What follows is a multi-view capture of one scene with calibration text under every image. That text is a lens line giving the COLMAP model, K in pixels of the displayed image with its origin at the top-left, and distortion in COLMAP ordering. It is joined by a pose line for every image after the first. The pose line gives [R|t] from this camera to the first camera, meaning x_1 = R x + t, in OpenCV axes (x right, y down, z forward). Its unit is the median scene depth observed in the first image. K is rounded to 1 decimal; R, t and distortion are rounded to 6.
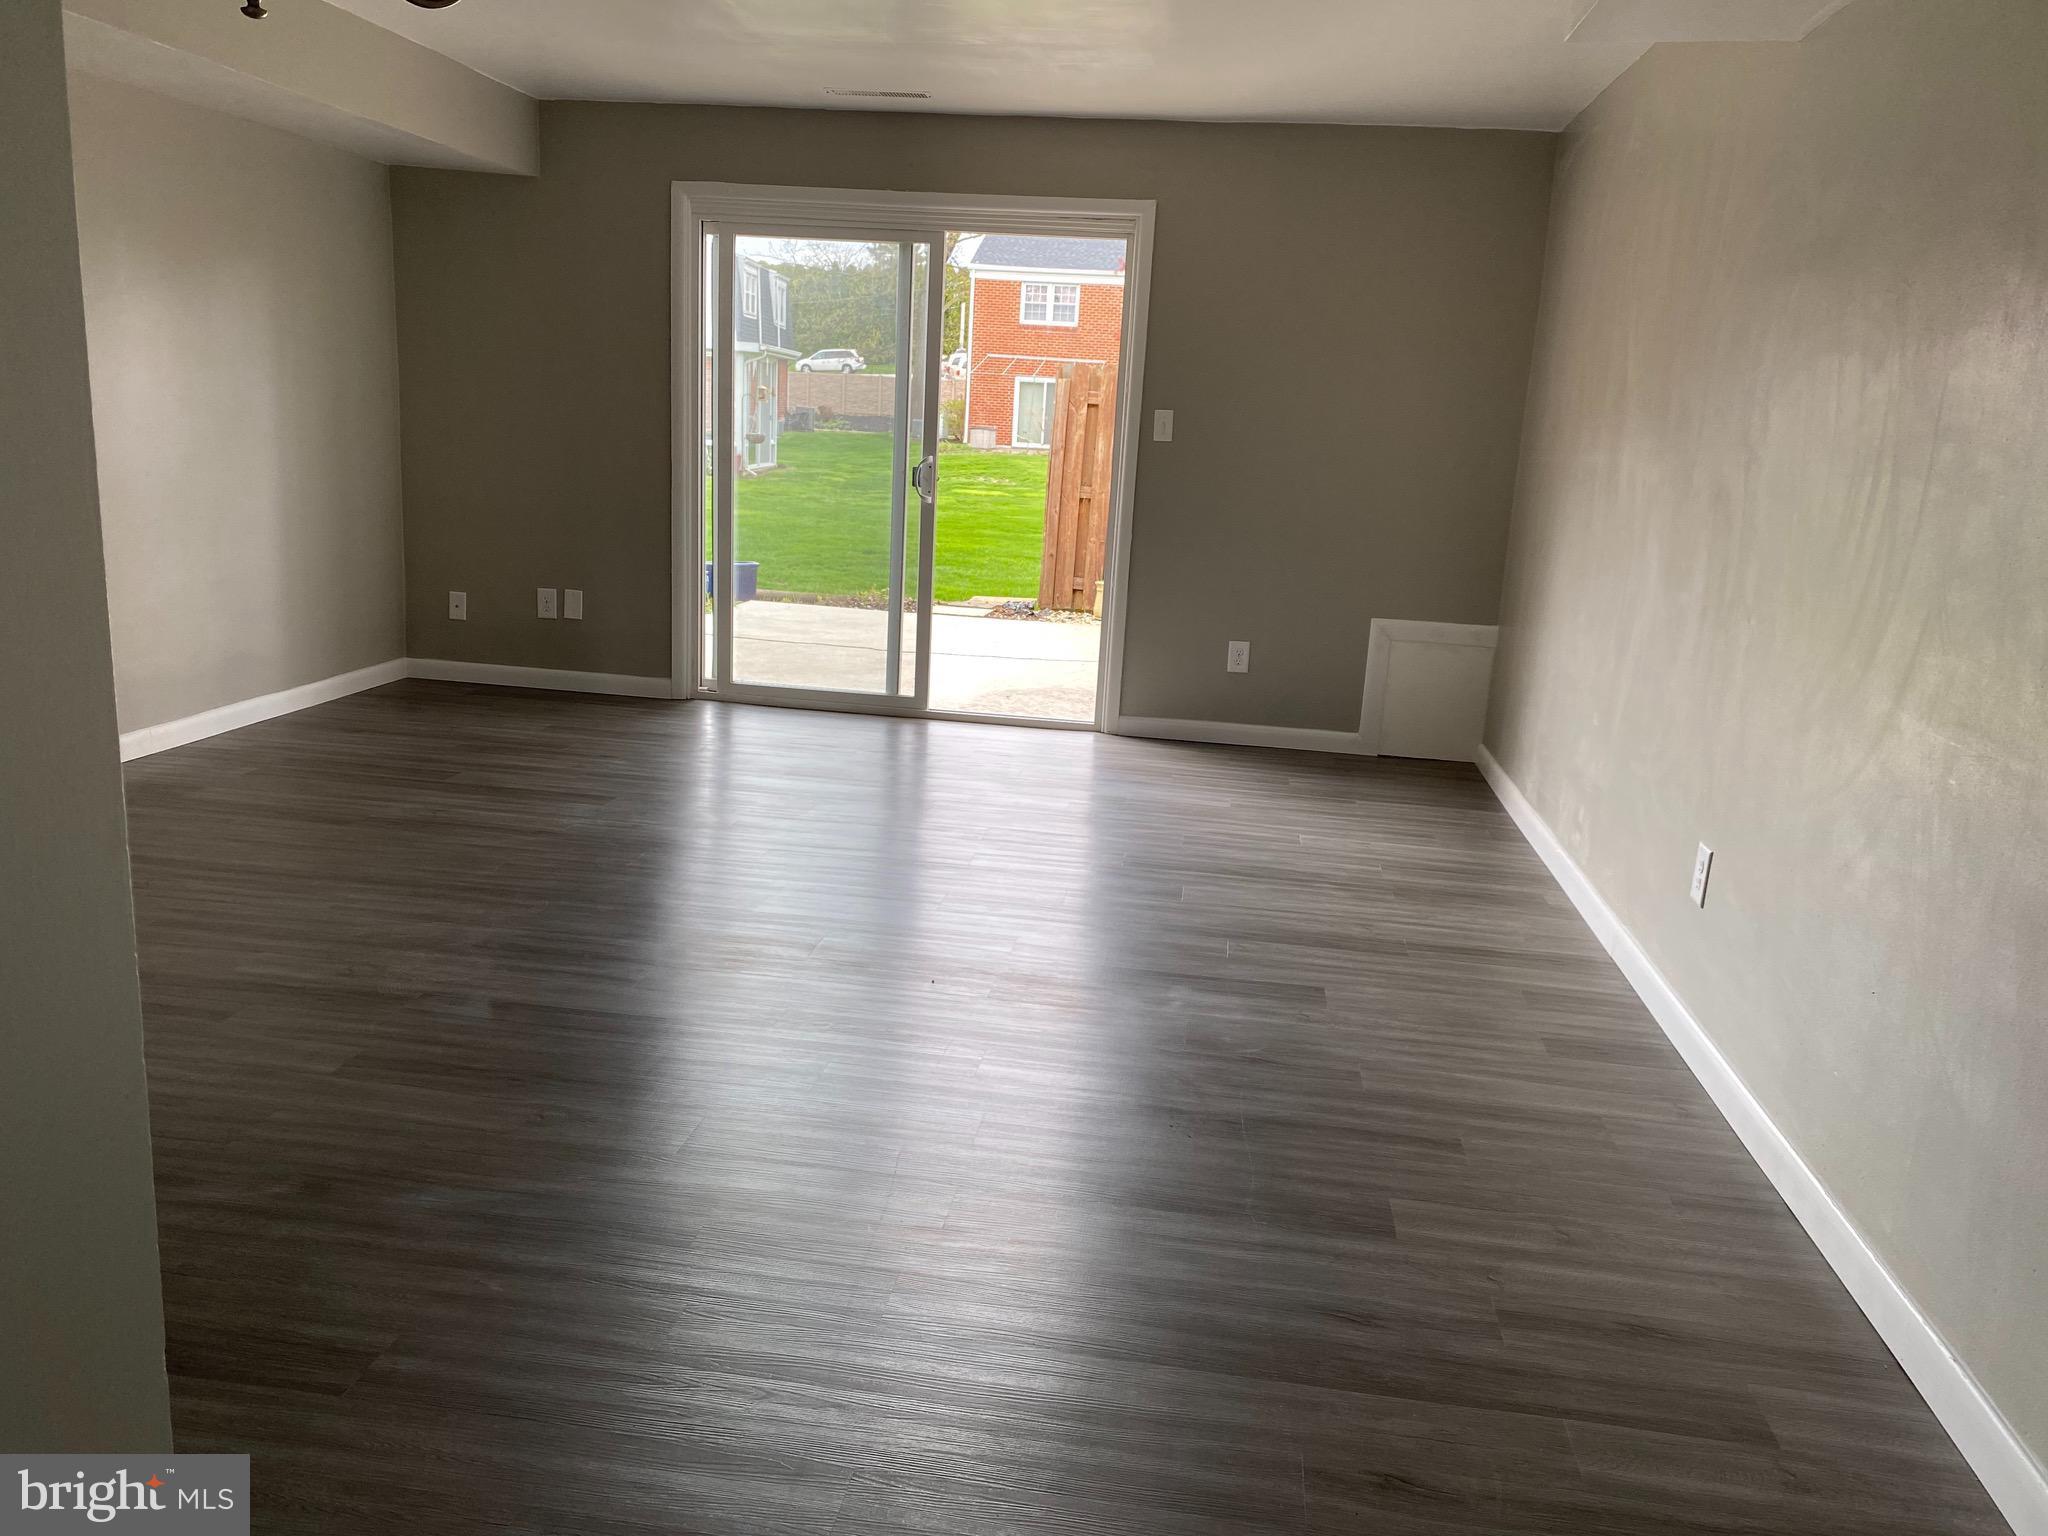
lens RADIAL K [[1541.4, 0, 1023.0], [0, 1541.4, 769.0], [0, 0, 1]] dist [0.061915, -0.067263]
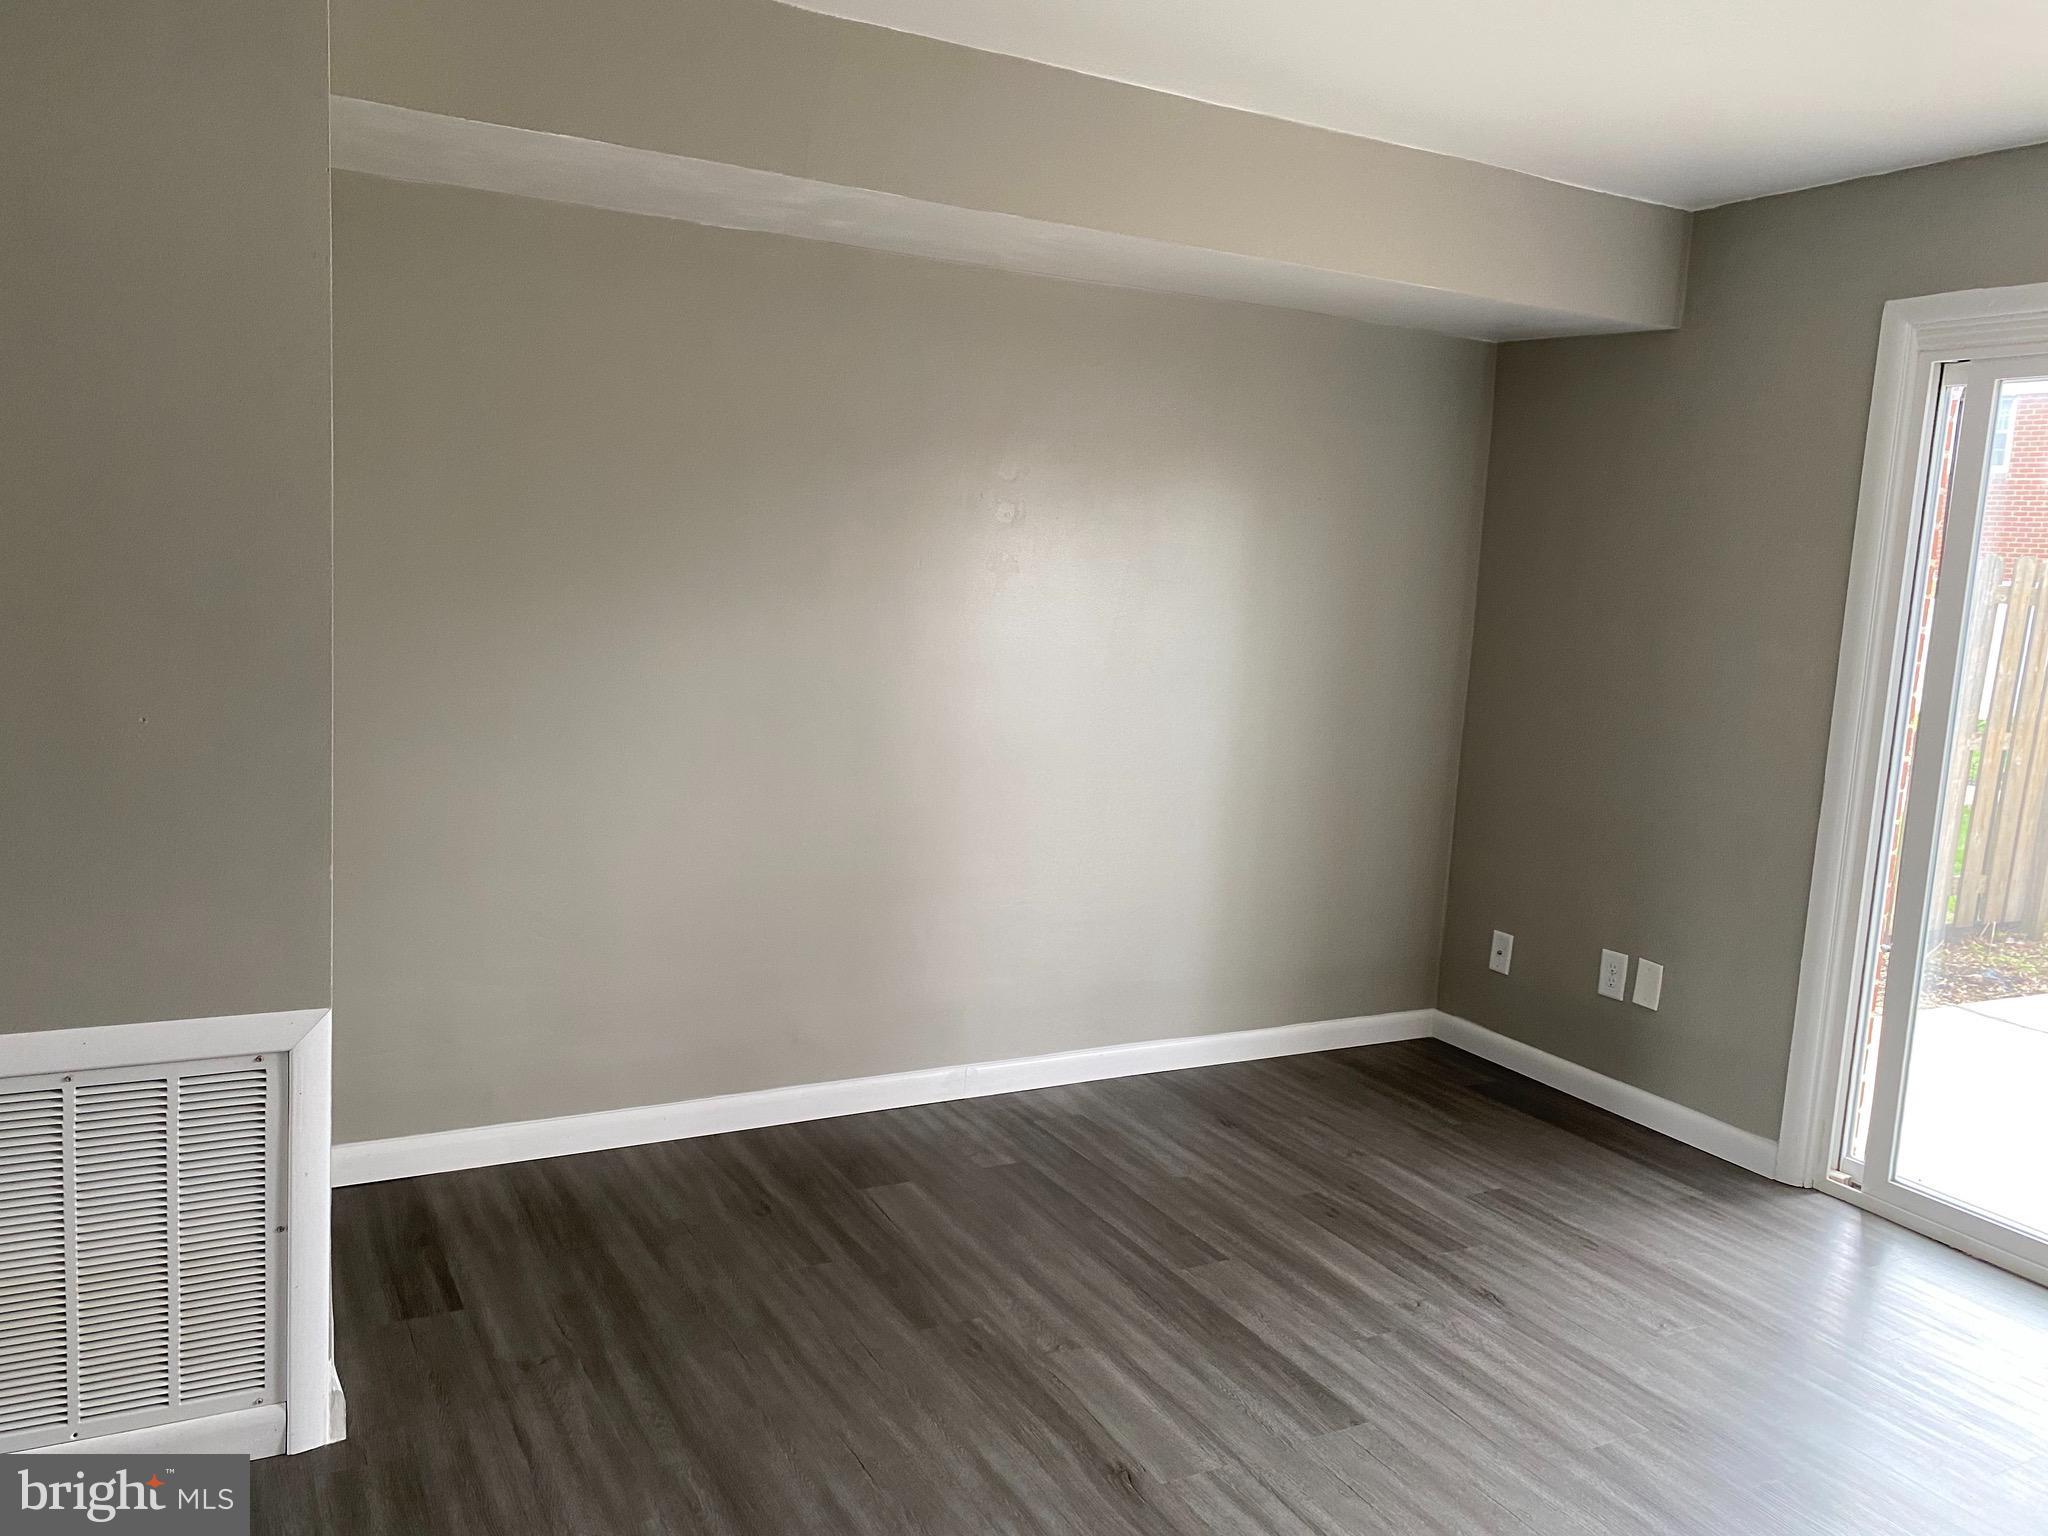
lens RADIAL K [[1541.4, 0, 1028.5], [0, 1541.4, 762.5], [0, 0, 1]] dist [0.061915, -0.067263]
pose [[0.618167, 0.082069, -0.781751, 0.037970], [-0.209131, 0.975861, -0.062923, -0.102299], [0.757716, 0.202385, 0.620408, 0.405737]]
